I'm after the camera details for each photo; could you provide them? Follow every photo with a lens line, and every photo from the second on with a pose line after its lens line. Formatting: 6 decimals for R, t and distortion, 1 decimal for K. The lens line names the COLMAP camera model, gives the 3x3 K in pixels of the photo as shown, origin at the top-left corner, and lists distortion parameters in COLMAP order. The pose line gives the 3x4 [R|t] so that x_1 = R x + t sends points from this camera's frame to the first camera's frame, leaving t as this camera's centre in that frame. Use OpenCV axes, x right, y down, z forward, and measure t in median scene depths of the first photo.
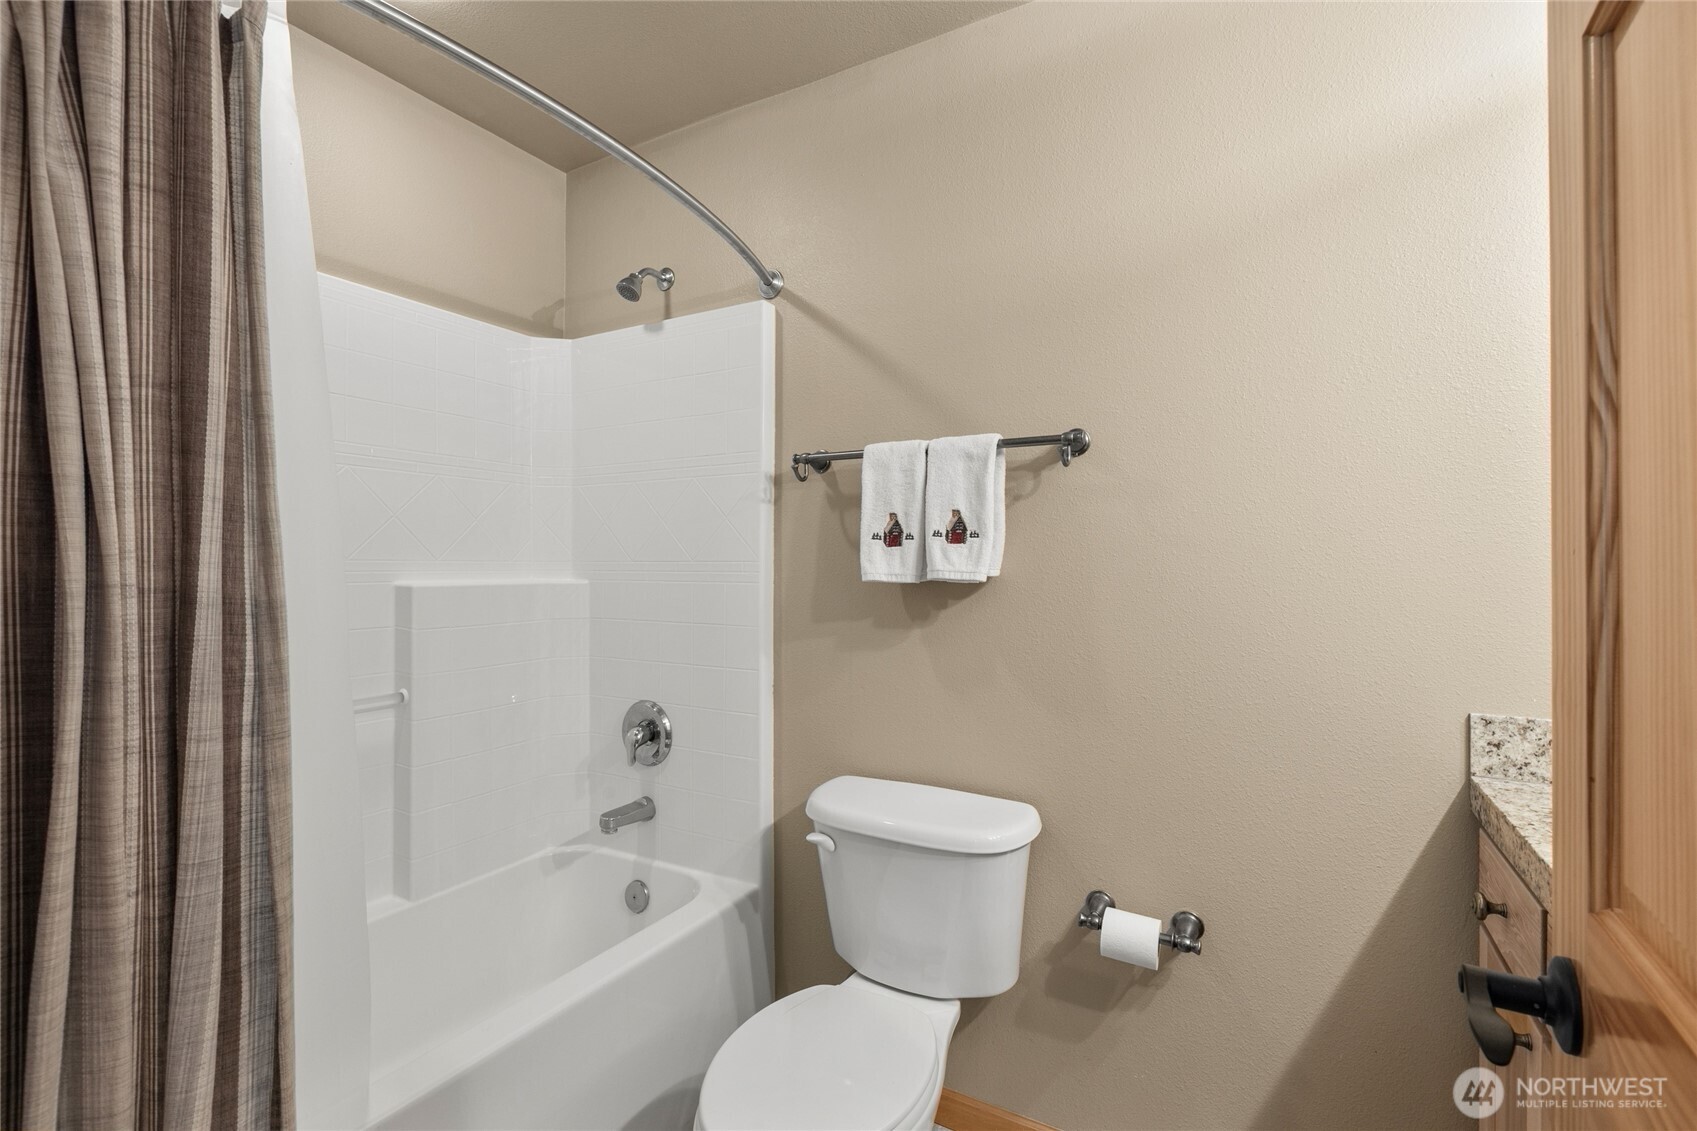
lens RADIAL K [[778.8, 0, 847.7], [0, 778.8, 566.2], [0, 0, 1]] dist [-0.000112, -0.000085]
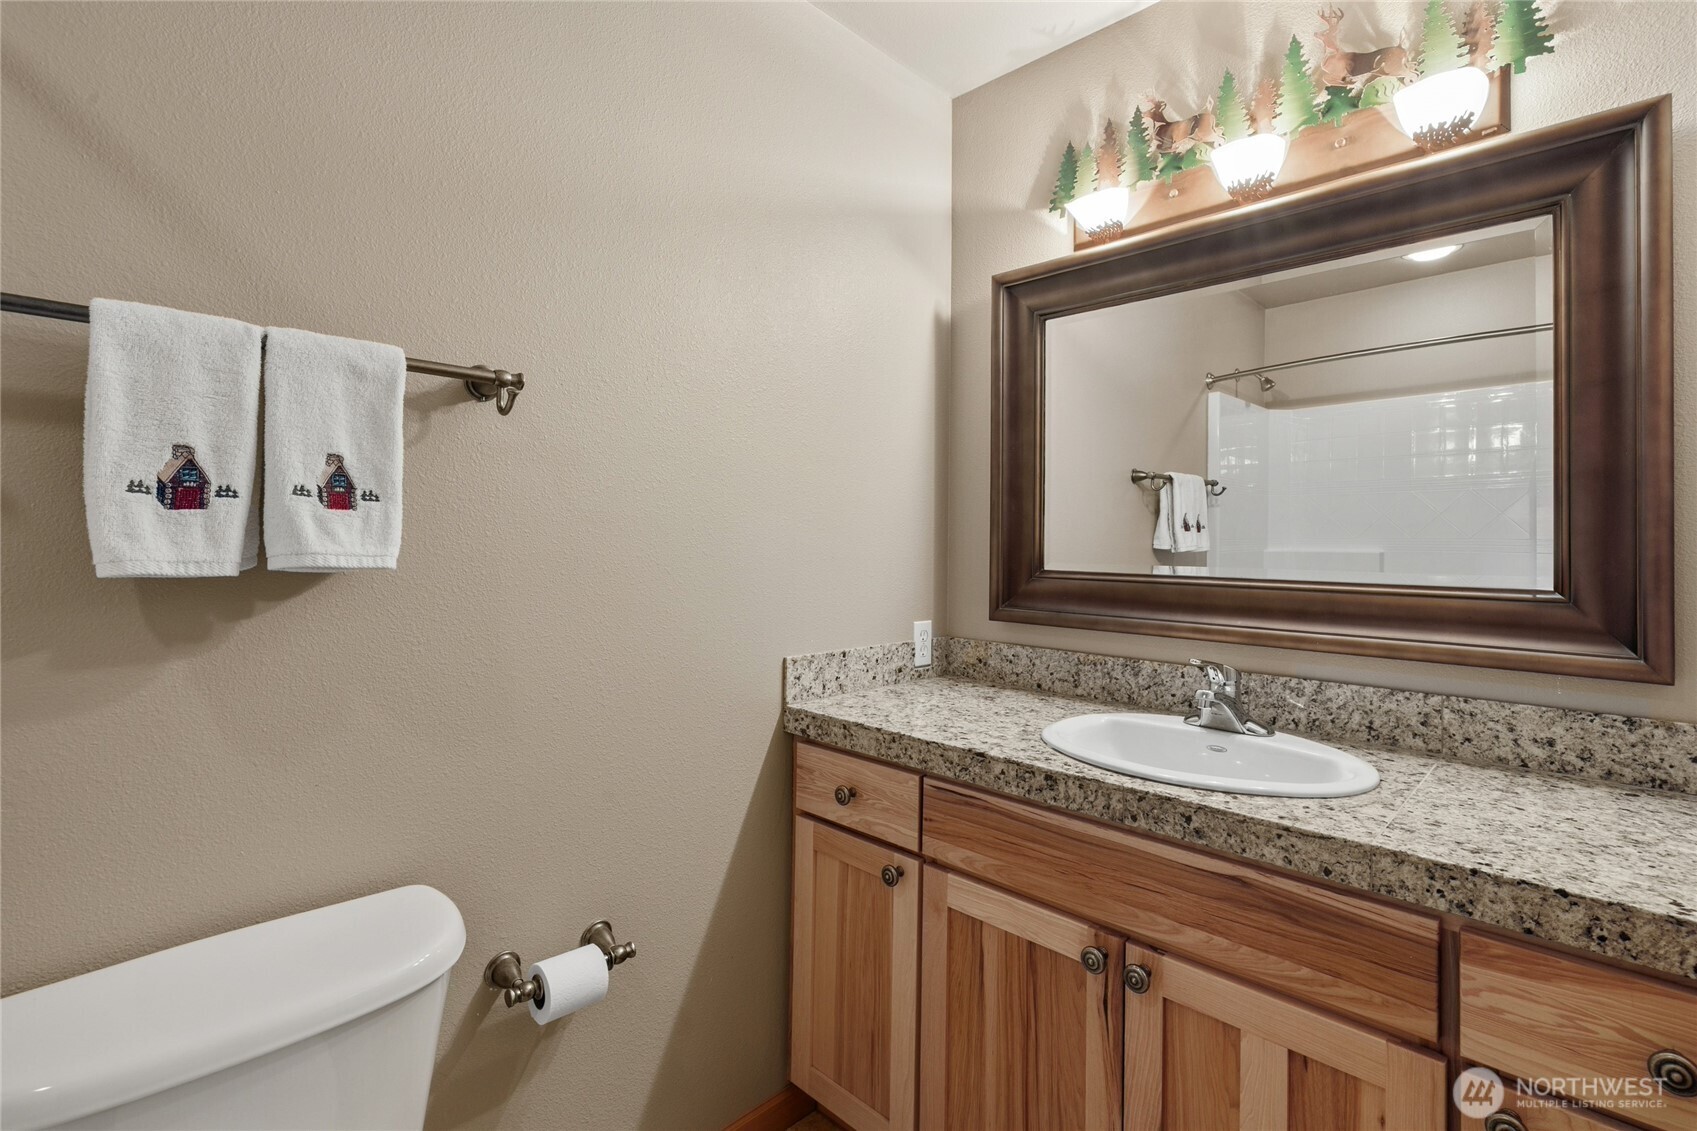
lens RADIAL K [[778.8, 0, 865.1], [0, 778.8, 540.0], [0, 0, 1]] dist [-0.000112, -0.000085]
pose [[0.252727, 0.000979, 0.967537, -0.339478], [-0.006211, 0.999981, 0.000610, -0.007315], [-0.967518, -0.006163, 0.252728, 0.426303]]
